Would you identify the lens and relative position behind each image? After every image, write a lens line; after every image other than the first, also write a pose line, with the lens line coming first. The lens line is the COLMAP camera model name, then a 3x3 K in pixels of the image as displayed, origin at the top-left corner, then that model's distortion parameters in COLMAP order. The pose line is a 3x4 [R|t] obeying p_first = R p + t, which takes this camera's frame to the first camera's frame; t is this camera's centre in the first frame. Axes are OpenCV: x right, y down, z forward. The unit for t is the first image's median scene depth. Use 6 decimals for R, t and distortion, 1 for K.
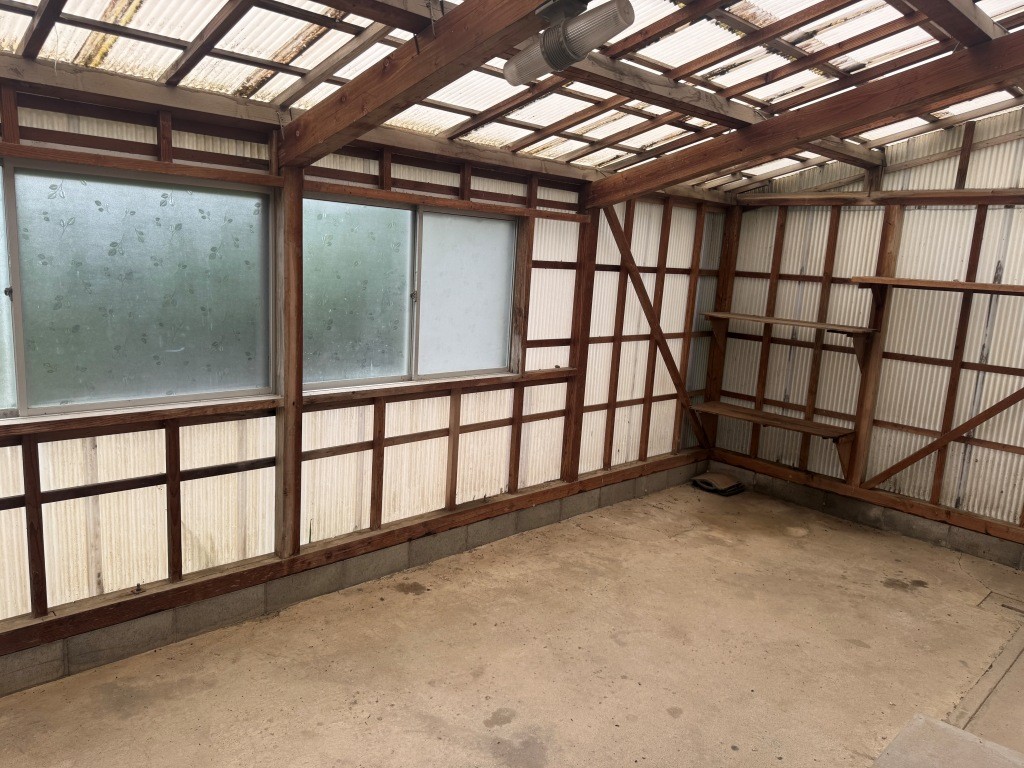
lens RADIAL K [[721.0, 0, 511.1], [0, 721.0, 386.2], [0, 0, 1]] dist [-0.018973, -0.004713]
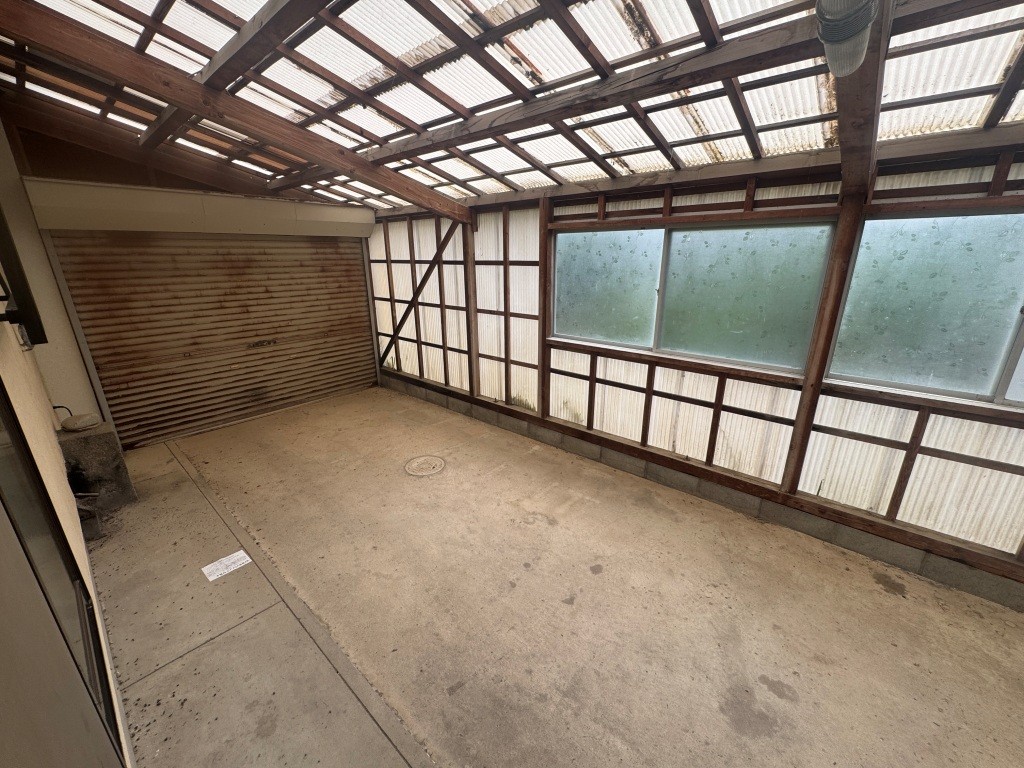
lens RADIAL K [[412.7, 0, 515.1], [0, 412.7, 387.4], [0, 0, 1]] dist [0.001592, -0.001769]
pose [[0.072213, 0.237802, -0.968626, 0.422689], [-0.173751, 0.959311, 0.222561, -0.049078], [0.982138, 0.152228, 0.110593, 0.417118]]
